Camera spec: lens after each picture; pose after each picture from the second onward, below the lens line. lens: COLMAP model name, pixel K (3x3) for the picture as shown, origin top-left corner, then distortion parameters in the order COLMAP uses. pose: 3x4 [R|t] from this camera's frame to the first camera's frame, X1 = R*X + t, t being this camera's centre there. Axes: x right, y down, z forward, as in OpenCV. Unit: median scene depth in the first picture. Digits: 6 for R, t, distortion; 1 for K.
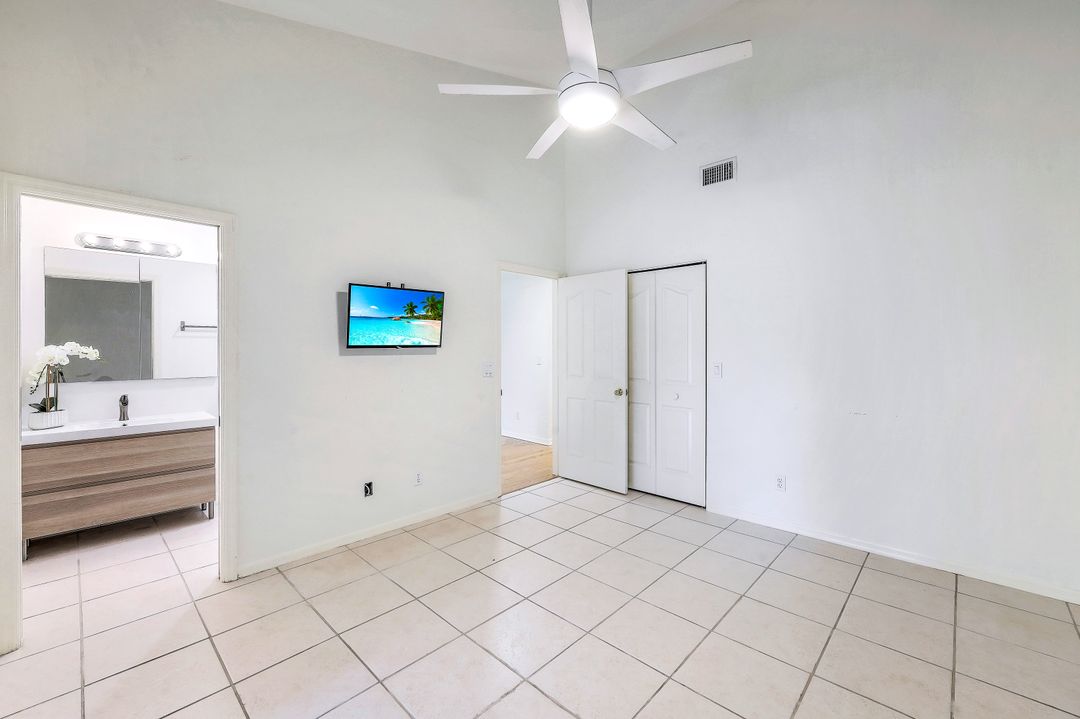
lens RADIAL K [[440.7, 0, 537.2], [0, 440.7, 354.5], [0, 0, 1]] dist [-0.003906, 0.000149]
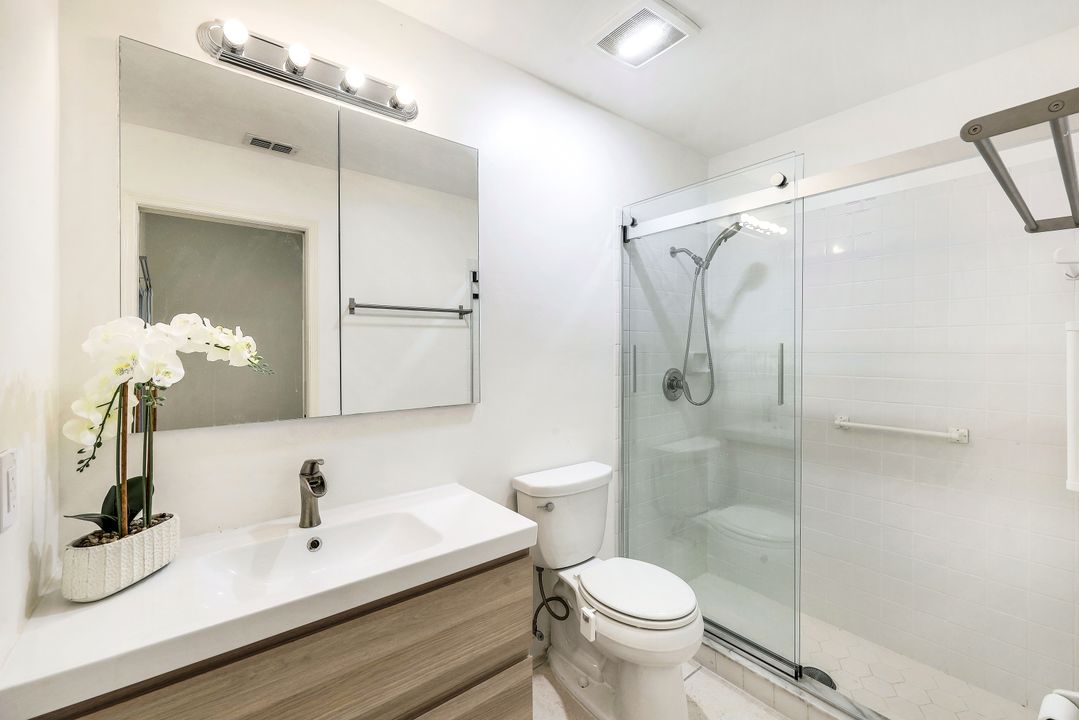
lens RADIAL K [[440.3, 0, 540.5], [0, 440.3, 356.5], [0, 0, 1]] dist [-0.003906, 0.000149]
pose [[0.992878, 0.000282, -0.119132, -0.749197], [-0.000526, 0.999998, -0.002019, 0.004582], [0.119131, 0.002067, 0.992876, 0.694140]]
